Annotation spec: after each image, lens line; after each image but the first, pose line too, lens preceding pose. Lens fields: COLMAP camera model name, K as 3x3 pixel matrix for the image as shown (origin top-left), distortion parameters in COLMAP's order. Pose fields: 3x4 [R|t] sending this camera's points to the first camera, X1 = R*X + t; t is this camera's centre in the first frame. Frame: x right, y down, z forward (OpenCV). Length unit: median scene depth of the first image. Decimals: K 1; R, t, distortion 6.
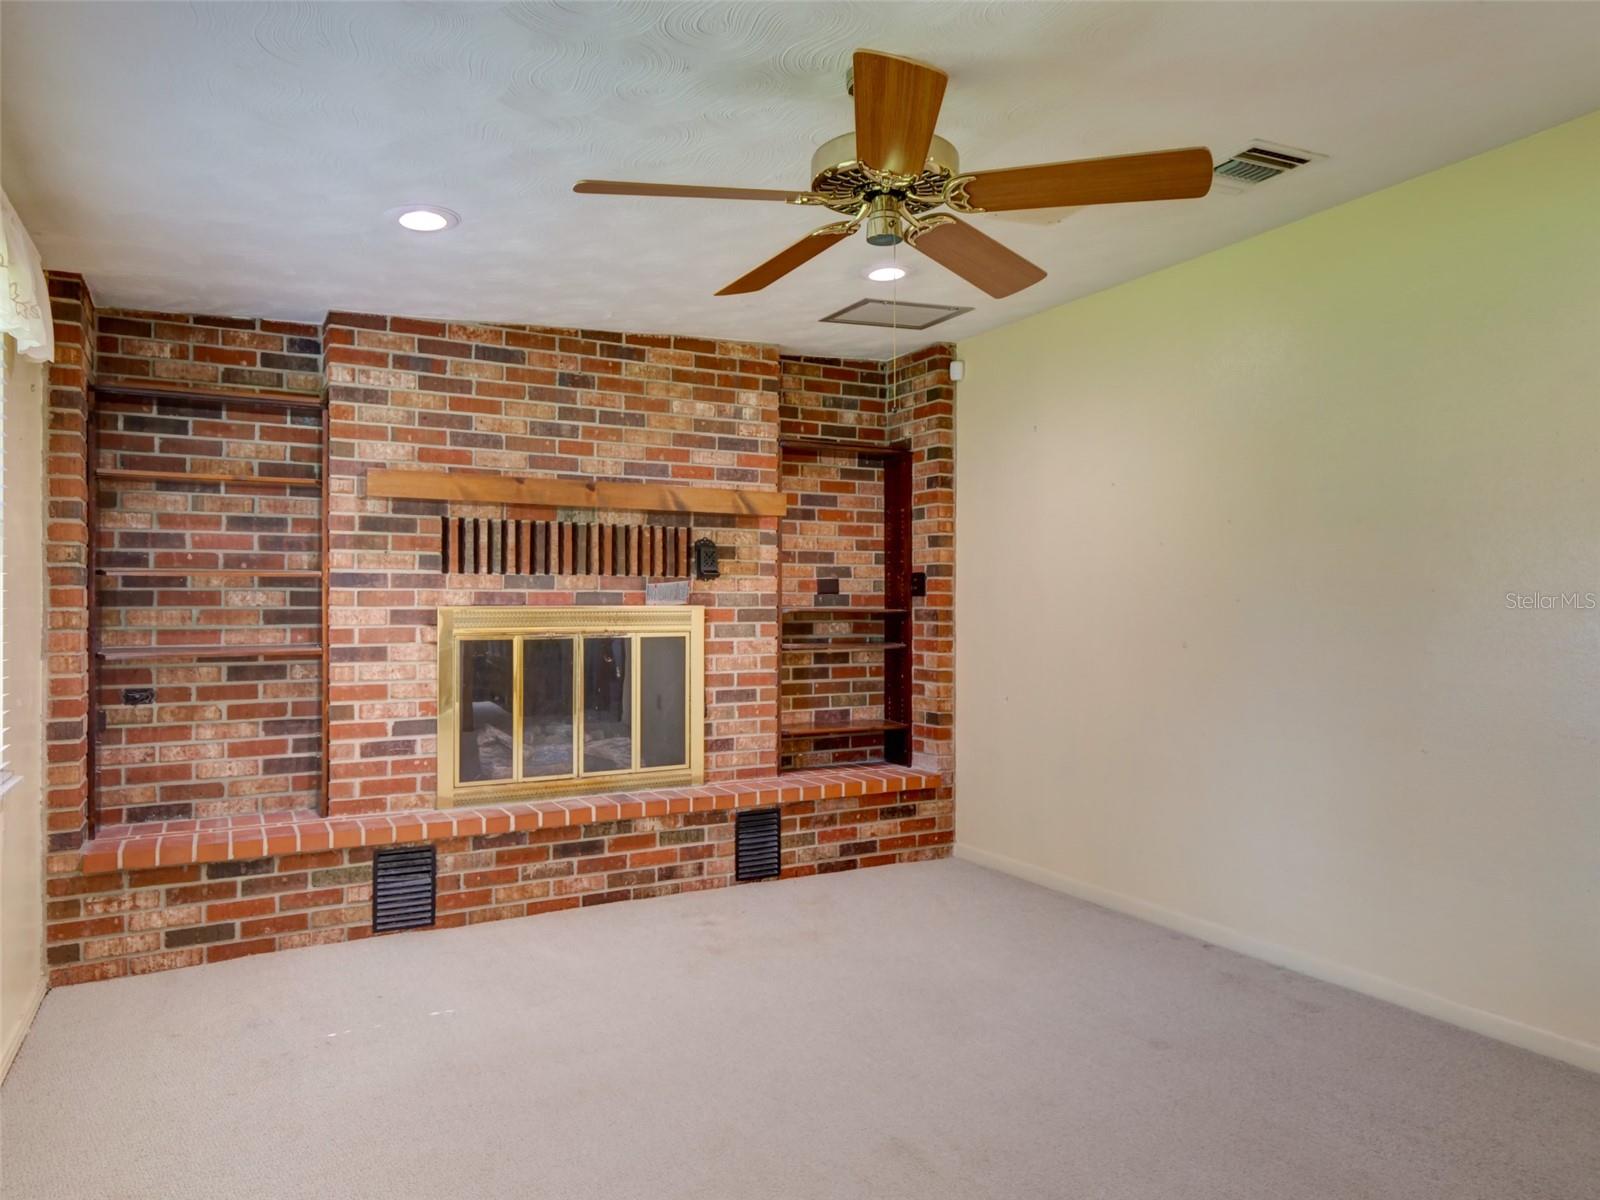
lens RADIAL K [[1047.7, 0, 800.0], [0, 1047.7, 600.0], [0, 0, 1]] dist [-0.000084, 0.001166]
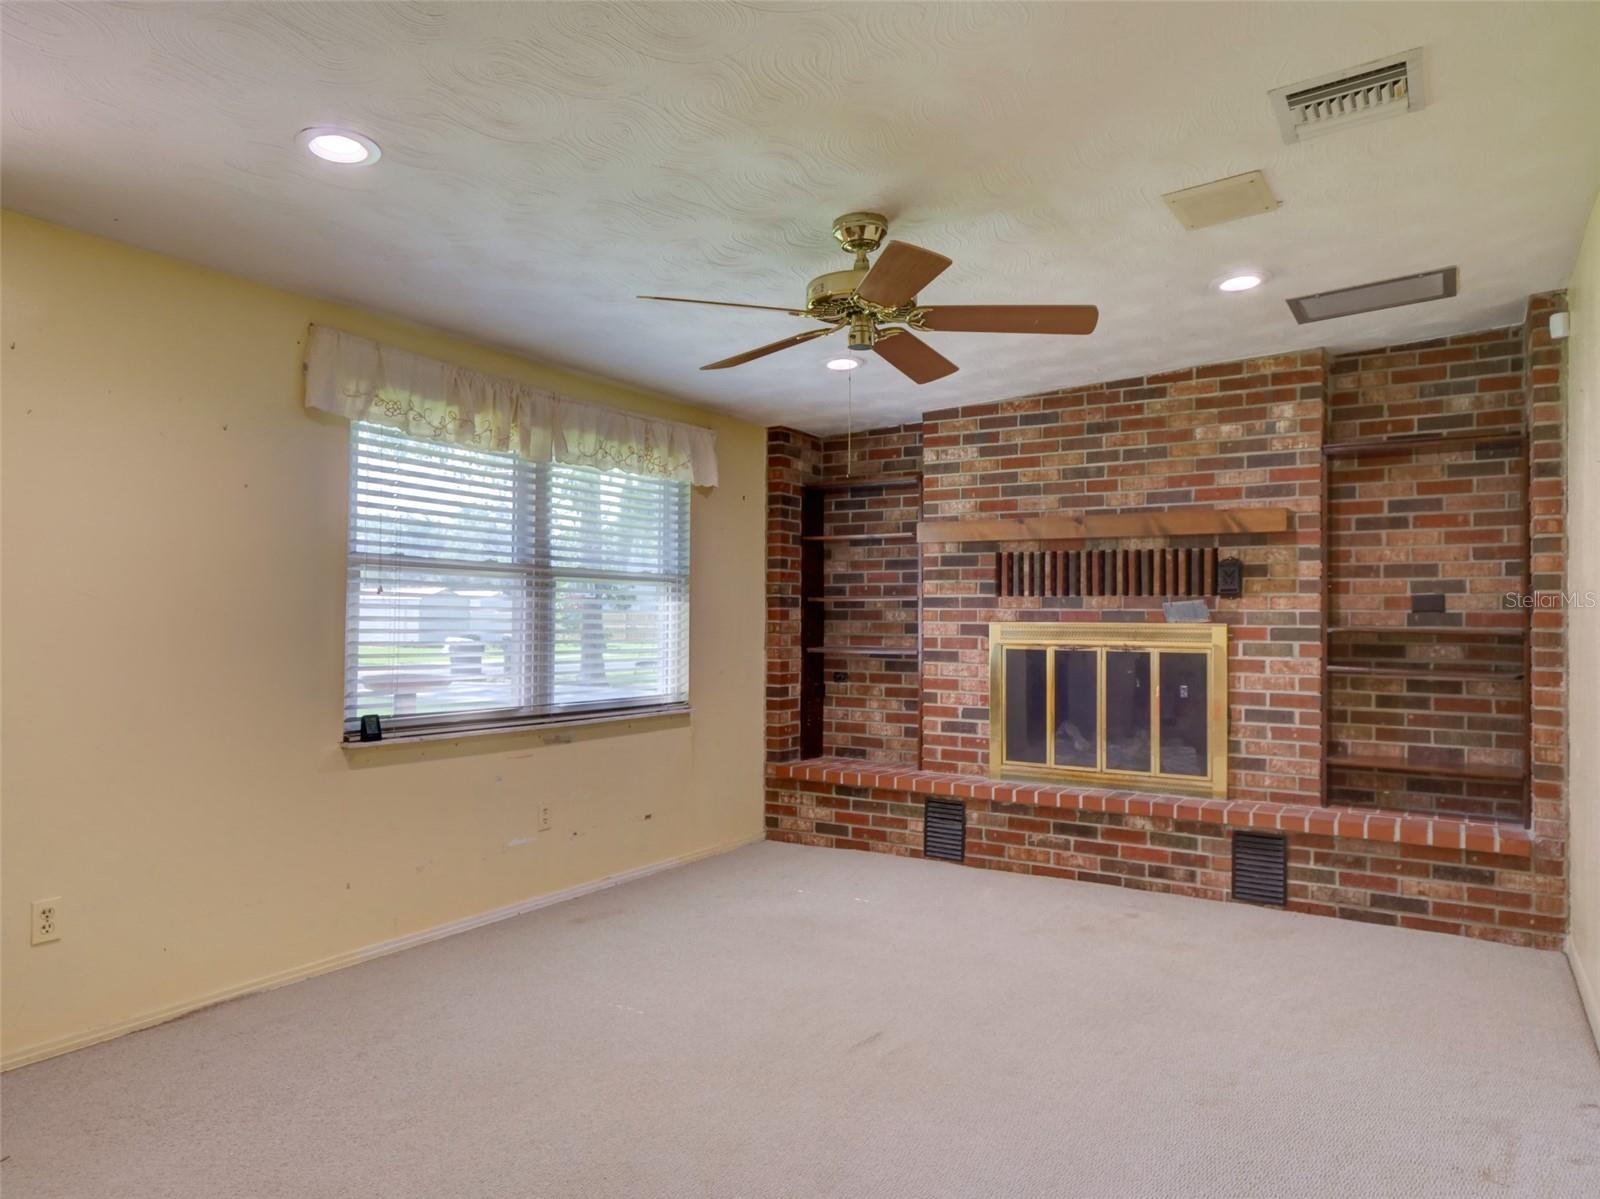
lens RADIAL K [[1047.7, 0, 800.0], [0, 1047.7, 599.5], [0, 0, 1]] dist [-0.000084, 0.001166]
pose [[0.490035, -0.011179, -0.871631, 0.617426], [-0.004313, 0.999874, -0.015248, -0.000906], [0.871692, 0.011231, 0.489925, 0.144776]]
